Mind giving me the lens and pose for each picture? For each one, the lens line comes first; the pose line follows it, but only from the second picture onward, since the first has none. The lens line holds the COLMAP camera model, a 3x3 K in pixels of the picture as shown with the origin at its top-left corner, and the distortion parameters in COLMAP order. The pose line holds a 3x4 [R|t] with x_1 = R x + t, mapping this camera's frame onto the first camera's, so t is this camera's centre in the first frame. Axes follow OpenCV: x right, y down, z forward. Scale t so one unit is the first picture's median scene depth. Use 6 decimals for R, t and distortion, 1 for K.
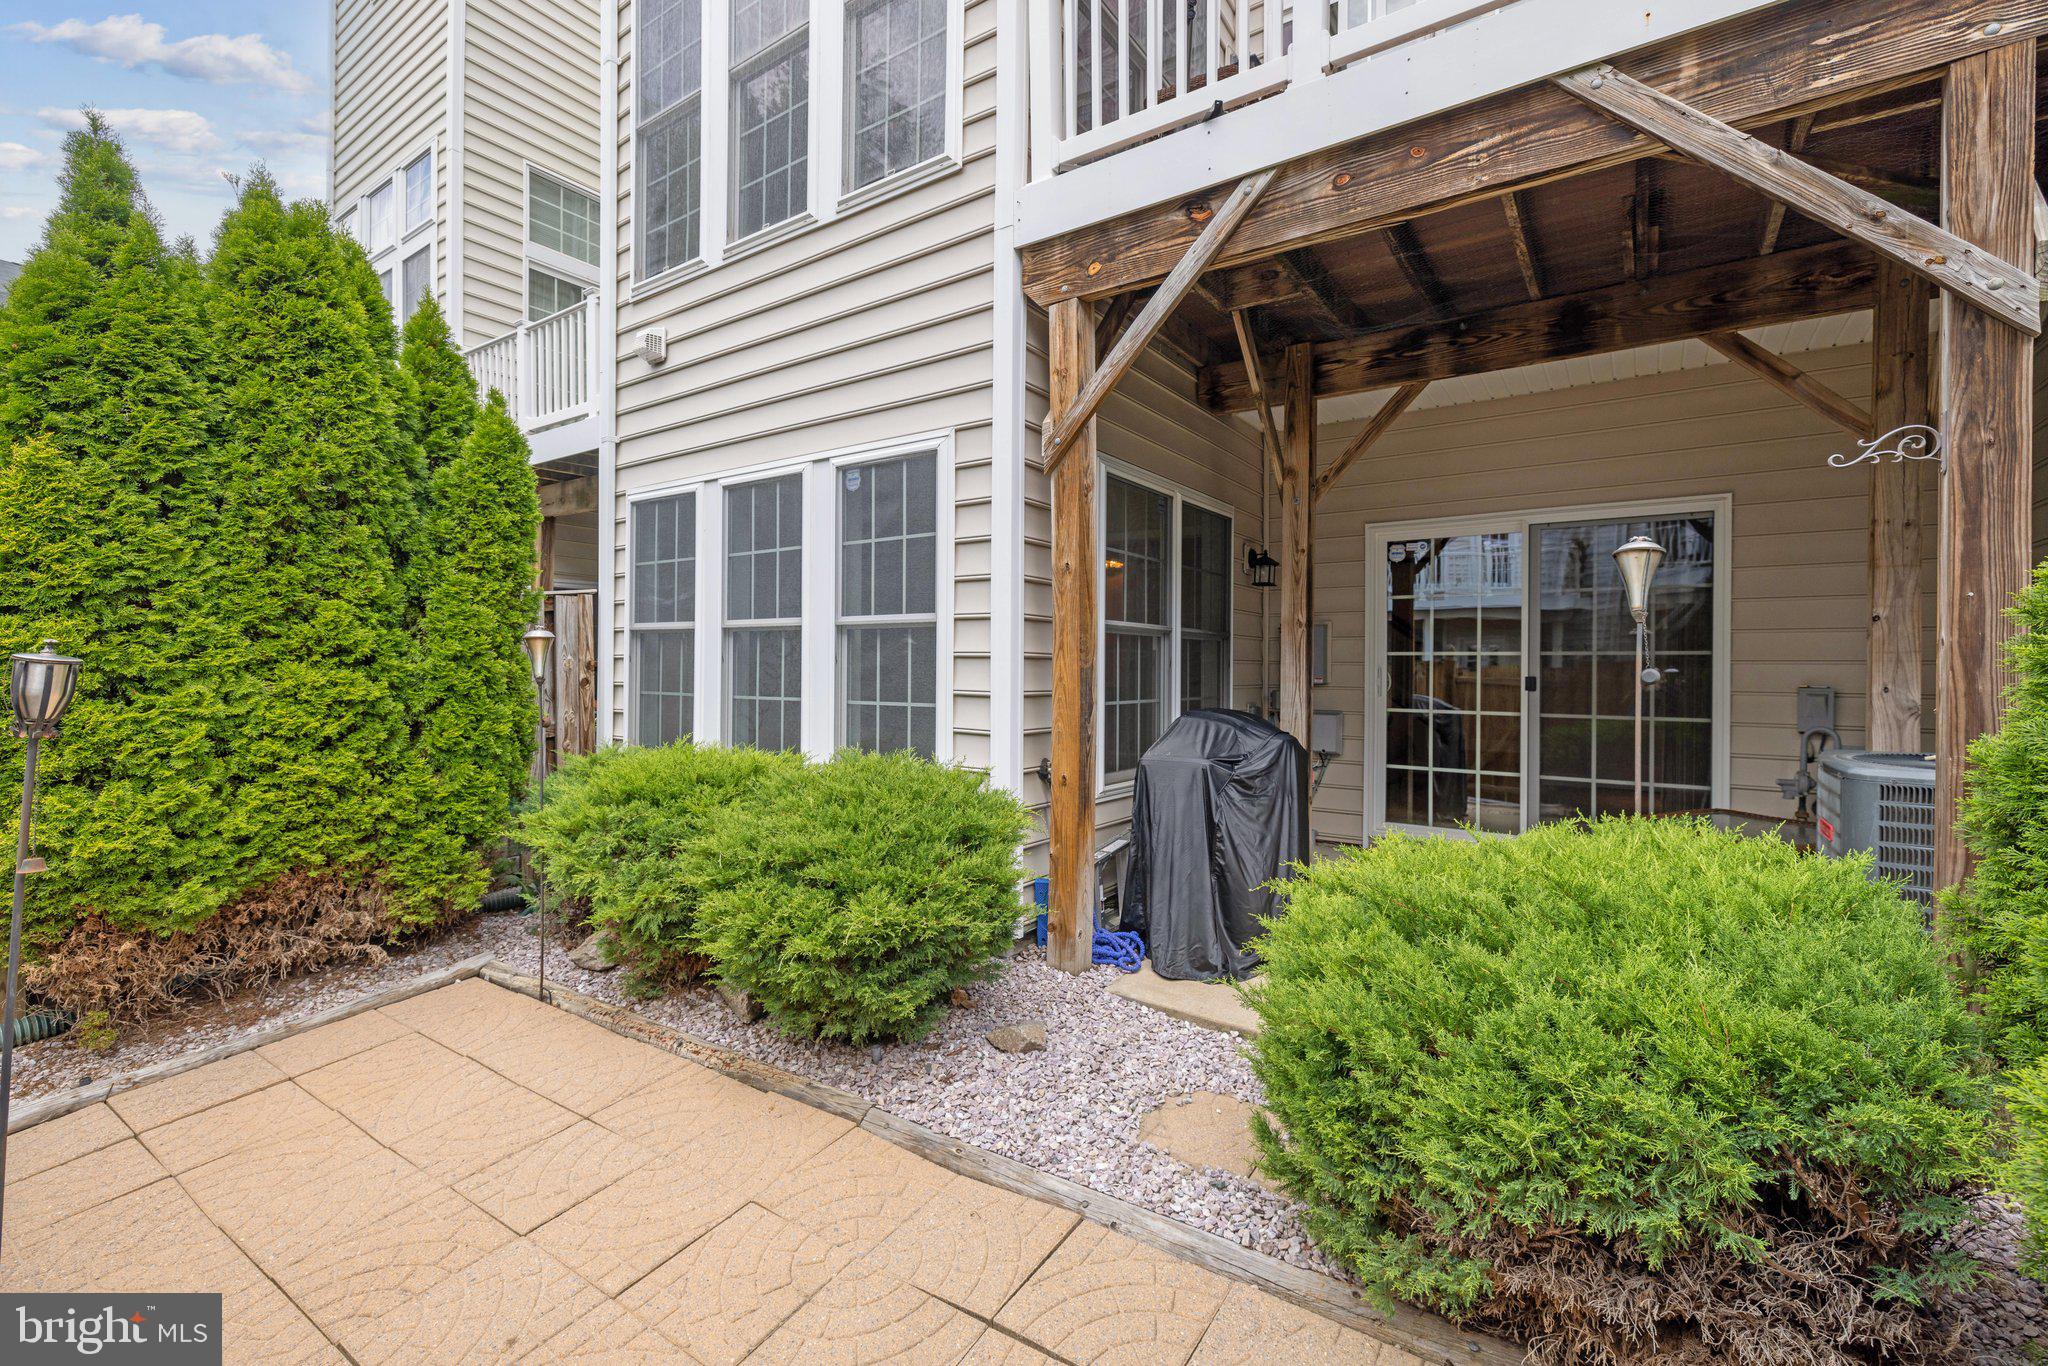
lens RADIAL K [[899.3, 0, 1041.4], [0, 899.3, 668.0], [0, 0, 1]] dist [0.006148, -0.000463]
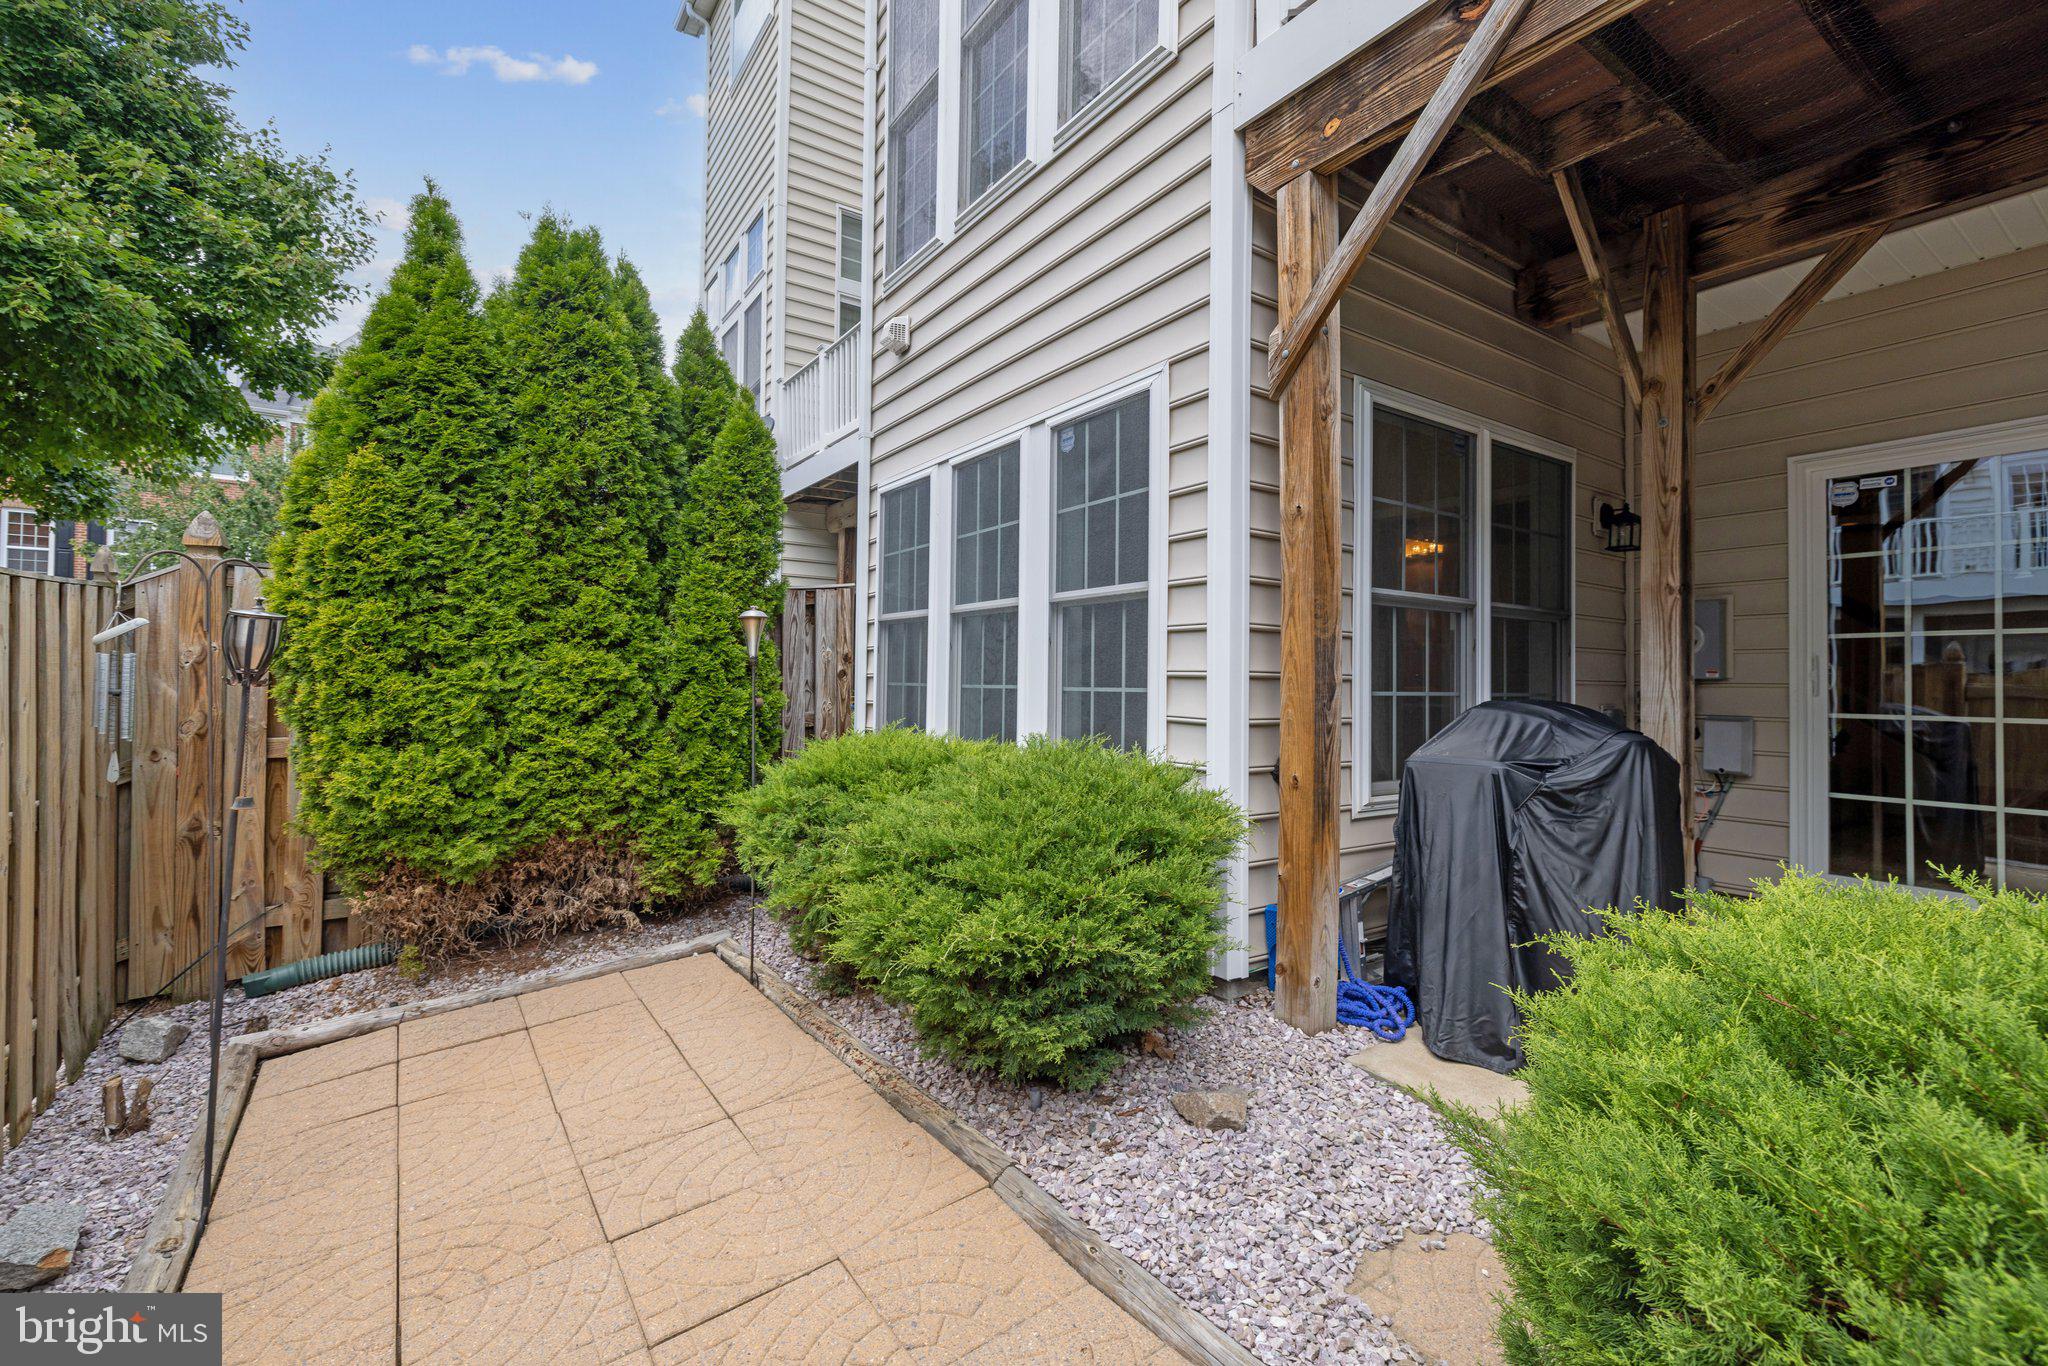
lens RADIAL K [[899.3, 0, 1041.4], [0, 899.3, 668.0], [0, 0, 1]] dist [0.006148, -0.000463]
pose [[0.932872, -0.004661, -0.360178, 0.102109], [-0.003102, 0.999775, -0.020972, 0.042563], [0.360195, 0.020682, 0.932648, 0.186190]]
